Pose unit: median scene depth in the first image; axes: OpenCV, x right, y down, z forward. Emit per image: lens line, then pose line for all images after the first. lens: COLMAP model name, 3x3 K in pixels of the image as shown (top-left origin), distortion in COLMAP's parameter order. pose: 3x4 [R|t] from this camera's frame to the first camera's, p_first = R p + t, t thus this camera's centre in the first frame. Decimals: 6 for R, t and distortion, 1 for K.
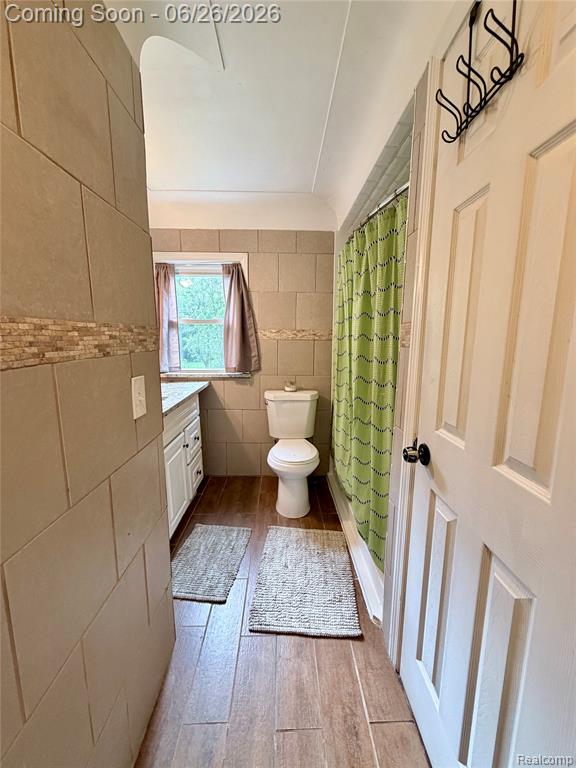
lens RADIAL K [[306.8, 0, 288.0], [0, 306.8, 384.0], [0, 0, 1]] dist [-0.000243, -0.000230]
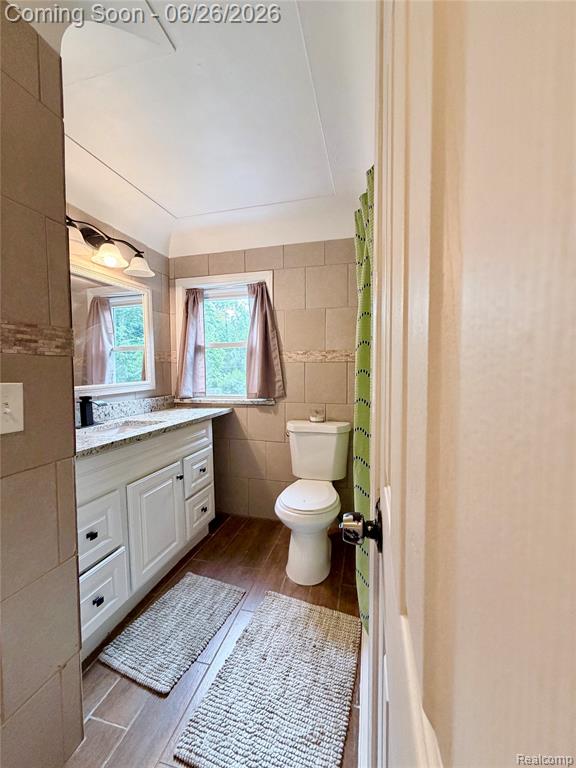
lens RADIAL K [[306.8, 0, 288.0], [0, 306.8, 384.0], [0, 0, 1]] dist [-0.000243, -0.000230]
pose [[0.961634, 0.001642, -0.274330, 0.166714], [-0.033194, 0.993331, -0.110413, 0.016240], [0.272319, 0.115283, 0.955276, 0.161524]]
